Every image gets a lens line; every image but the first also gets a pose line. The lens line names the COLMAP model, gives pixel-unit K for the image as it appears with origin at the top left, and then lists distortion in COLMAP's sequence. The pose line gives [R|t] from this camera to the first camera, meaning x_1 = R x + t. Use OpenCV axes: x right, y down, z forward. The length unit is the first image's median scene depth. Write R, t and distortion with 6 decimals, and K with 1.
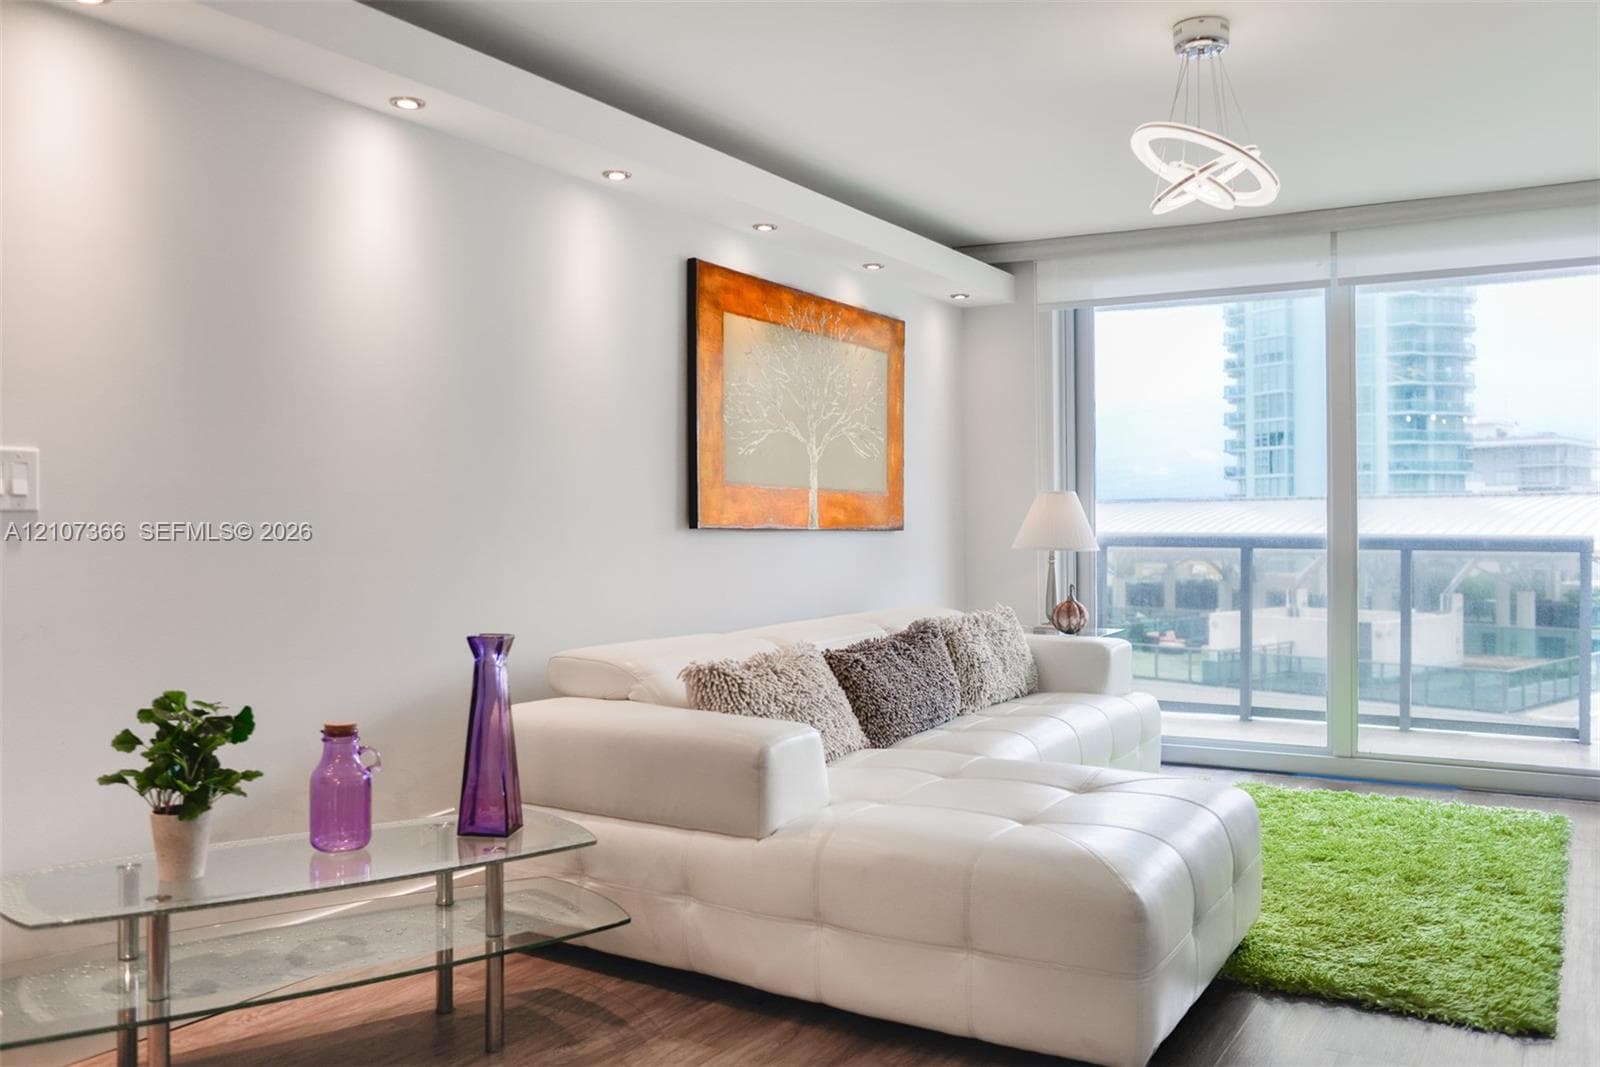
lens RADIAL K [[1342.8, 0, 846.5], [0, 1342.8, 529.5], [0, 0, 1]] dist [-0.040183, 0.092820]
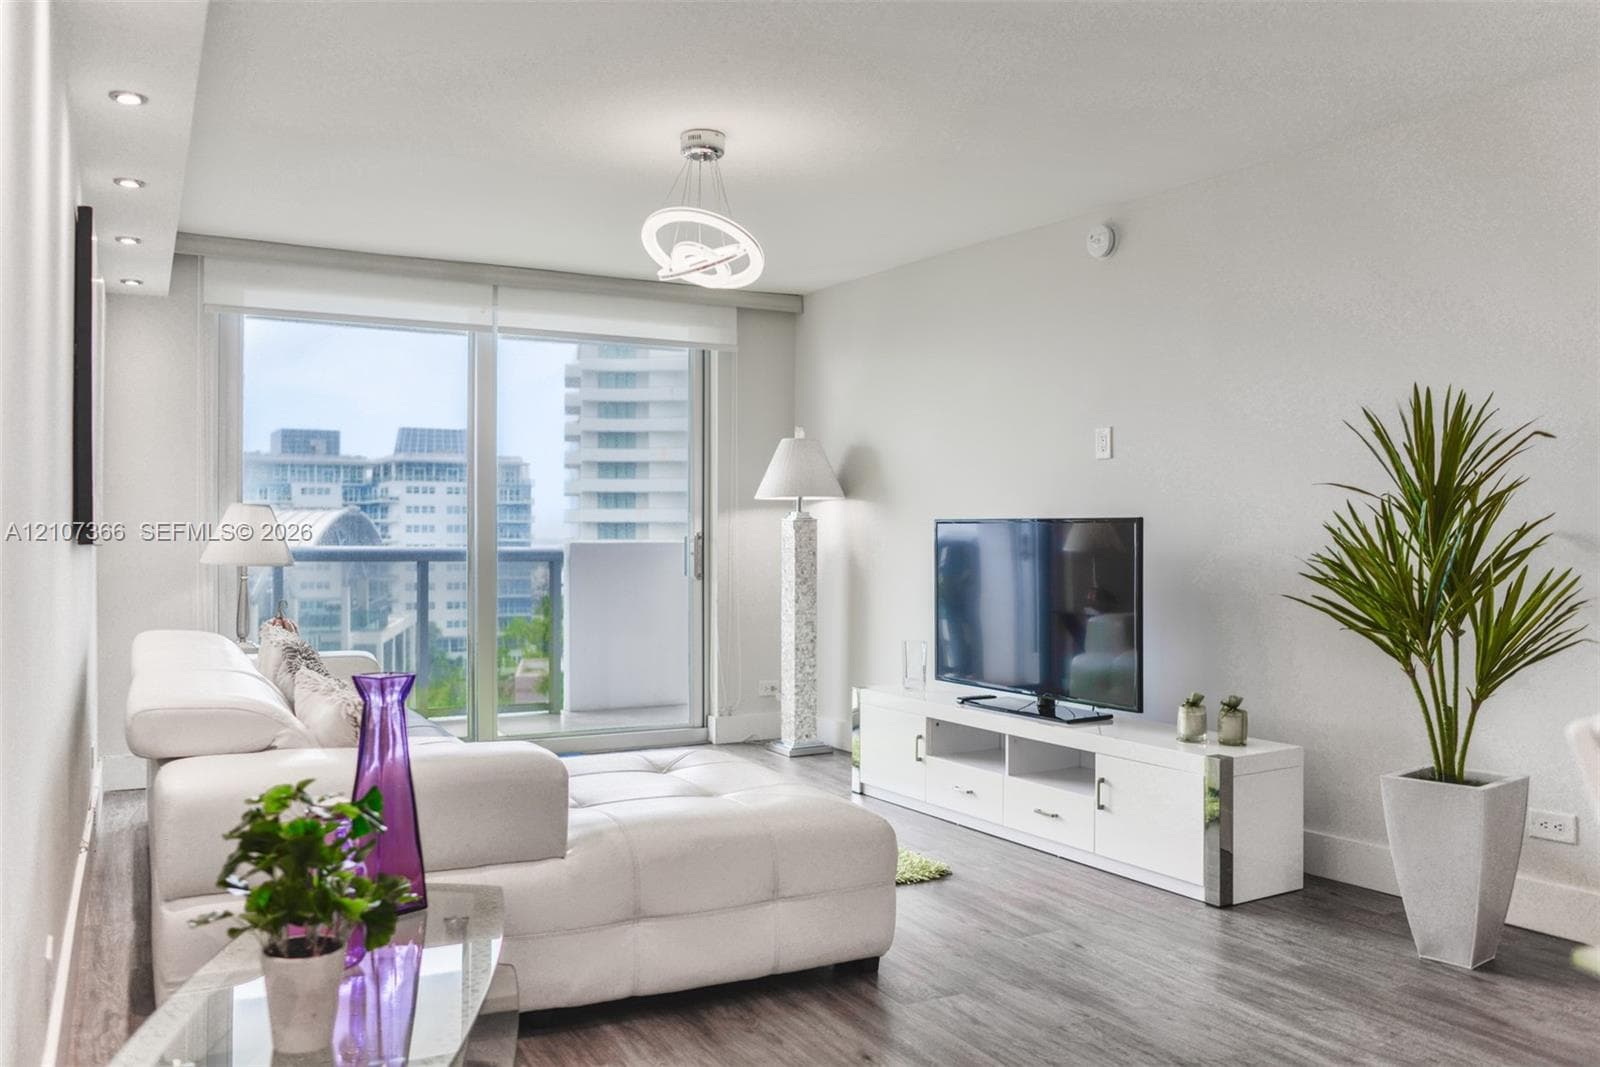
lens RADIAL K [[1285.9, 0, 798.6], [0, 1285.9, 528.9], [0, 0, 1]] dist [-0.074489, 0.070160]
pose [[0.535336, 0.005070, 0.844624, -0.520625], [0.006193, 0.999932, -0.009928, 0.000496], [-0.844616, 0.010546, 0.535268, 0.235399]]
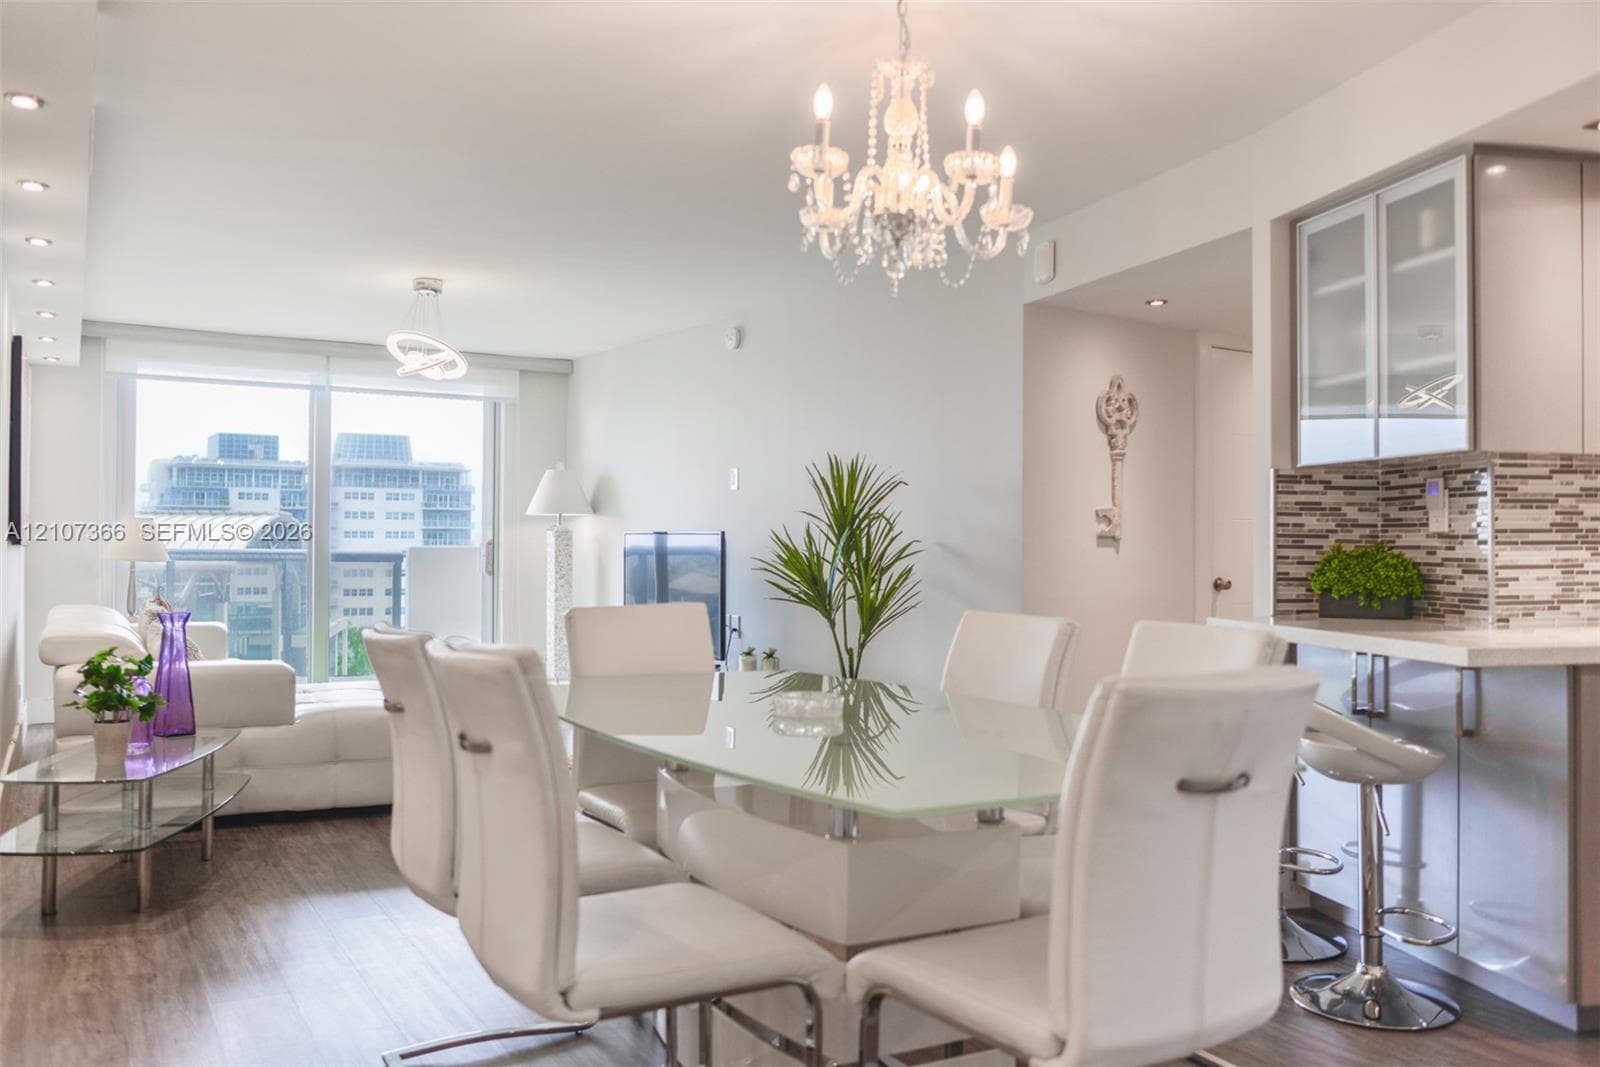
lens RADIAL K [[1285.9, 0, 798.6], [0, 1285.9, 528.9], [0, 0, 1]] dist [-0.074489, 0.070160]
pose [[0.500428, 0.013412, 0.865674, -0.786917], [0.000901, 0.999871, -0.016011, 0.004454], [-0.865777, 0.008792, 0.500352, -0.262386]]
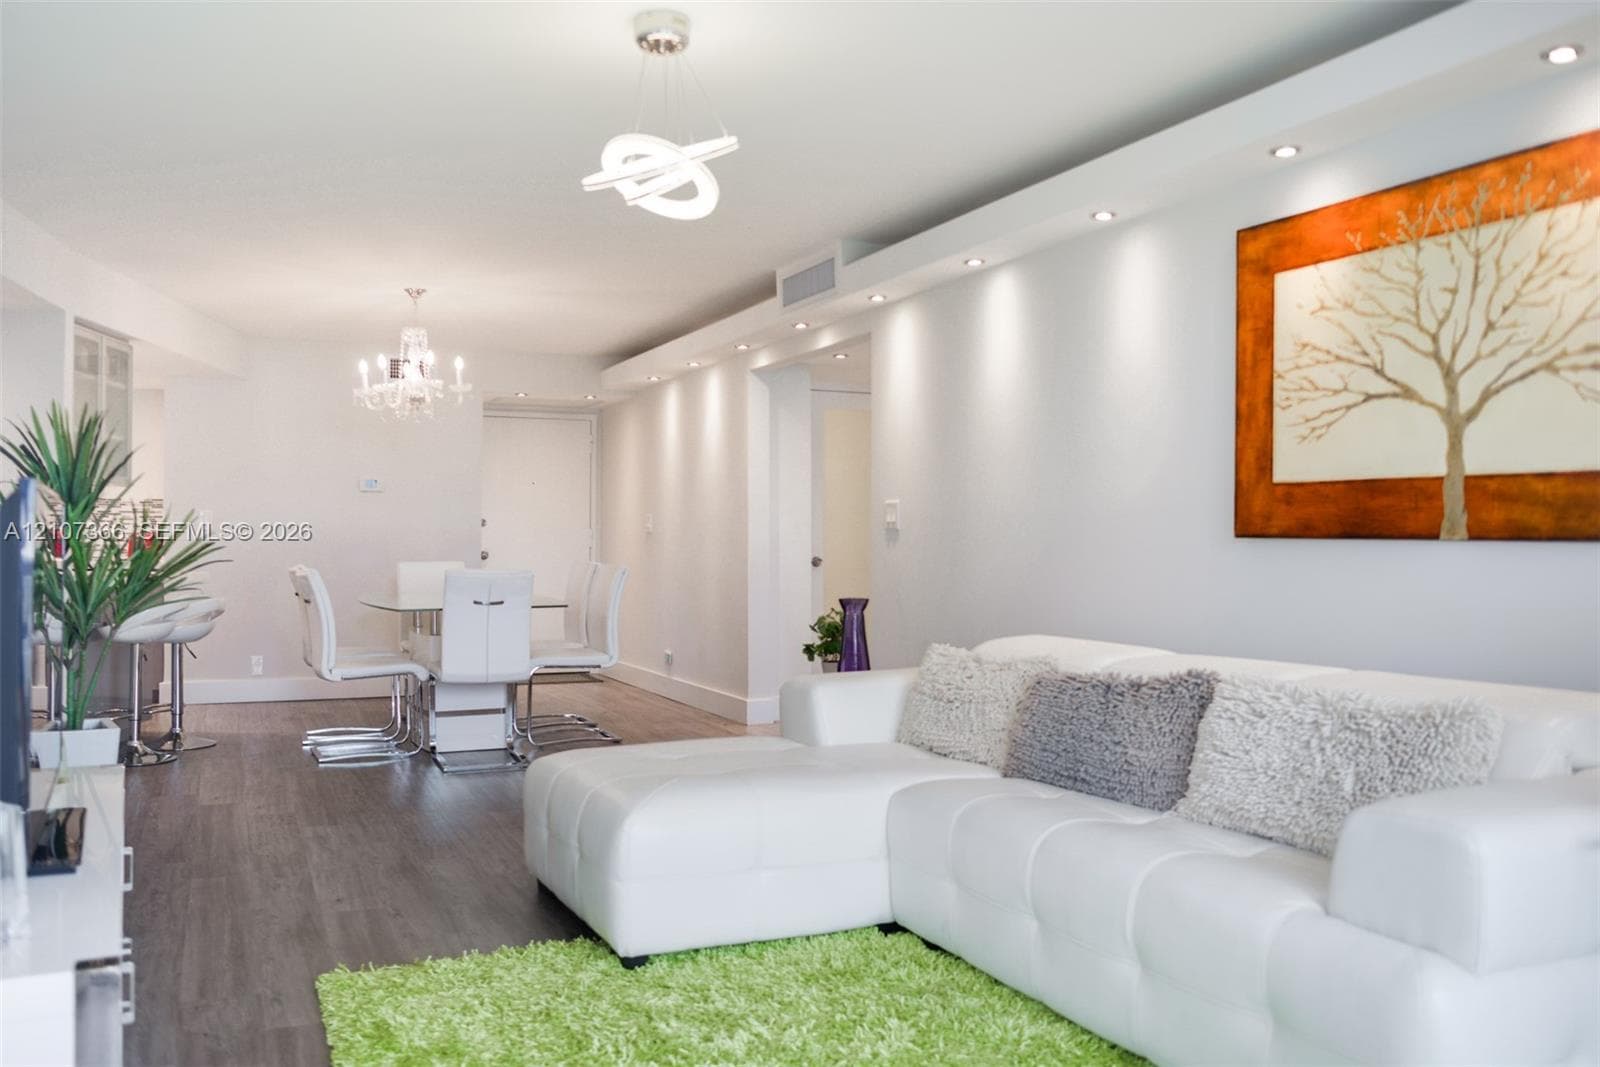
lens RADIAL K [[1342.8, 0, 846.5], [0, 1342.8, 529.5], [0, 0, 1]] dist [-0.040183, 0.092820]
pose [[-0.551423, -0.013014, -0.834124, 0.730680], [-0.010630, 0.999907, -0.008574, 0.003313], [0.834158, 0.004139, -0.551510, 1.238350]]
